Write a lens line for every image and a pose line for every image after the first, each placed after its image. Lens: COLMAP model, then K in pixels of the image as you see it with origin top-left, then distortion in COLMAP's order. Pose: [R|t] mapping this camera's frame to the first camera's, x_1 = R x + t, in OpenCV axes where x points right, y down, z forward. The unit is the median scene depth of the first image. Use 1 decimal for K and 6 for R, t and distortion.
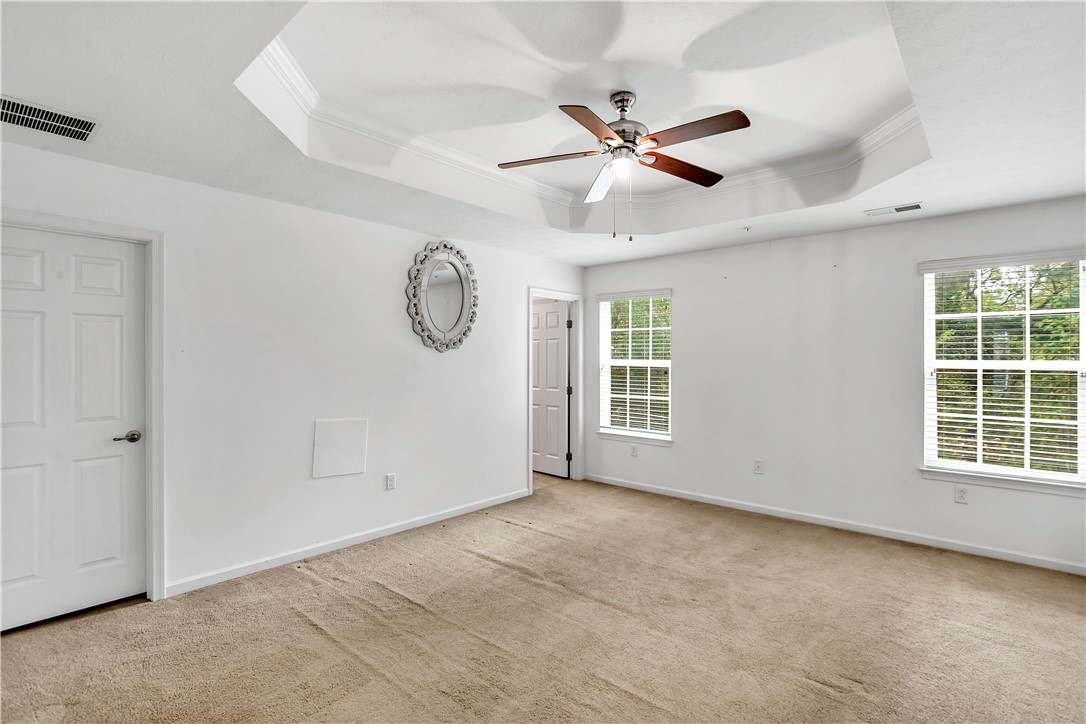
lens RADIAL K [[515.6, 0, 536.9], [0, 515.6, 359.5], [0, 0, 1]] dist [-0.016156, 0.000870]
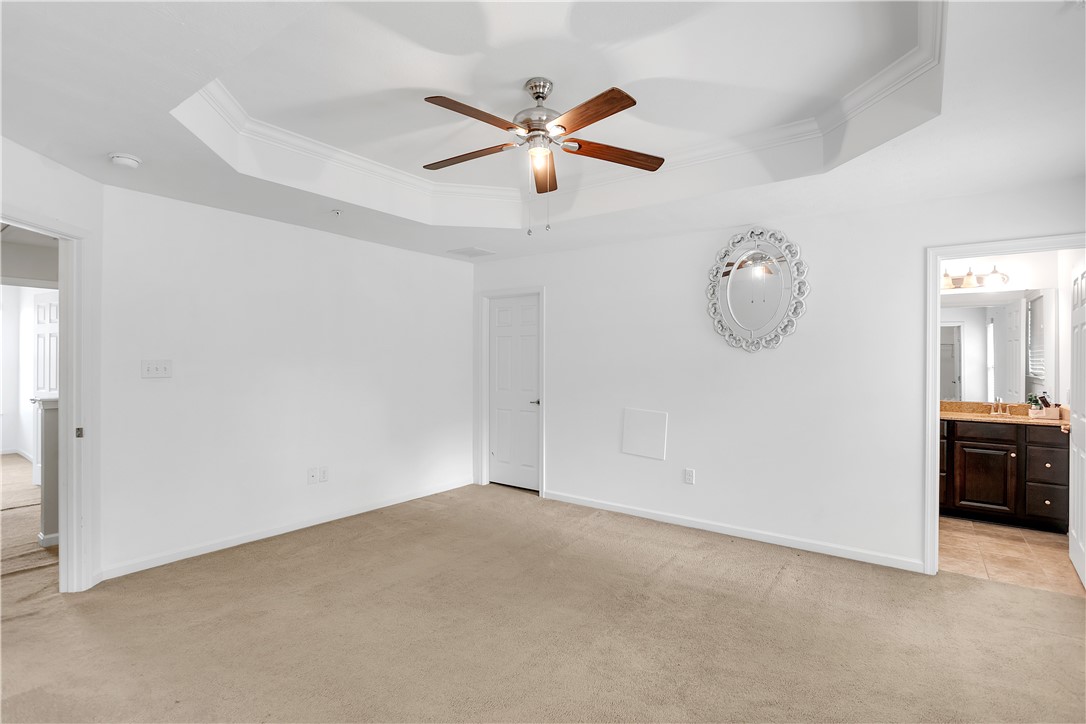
lens RADIAL K [[502.0, 0, 533.9], [0, 502.0, 358.9], [0, 0, 1]] dist [-0.045690, 0.010411]
pose [[0.095277, -0.001900, -0.995449, 0.650780], [-0.009167, 0.999954, -0.002786, 0.003454], [0.995409, 0.009391, 0.095256, 0.546476]]
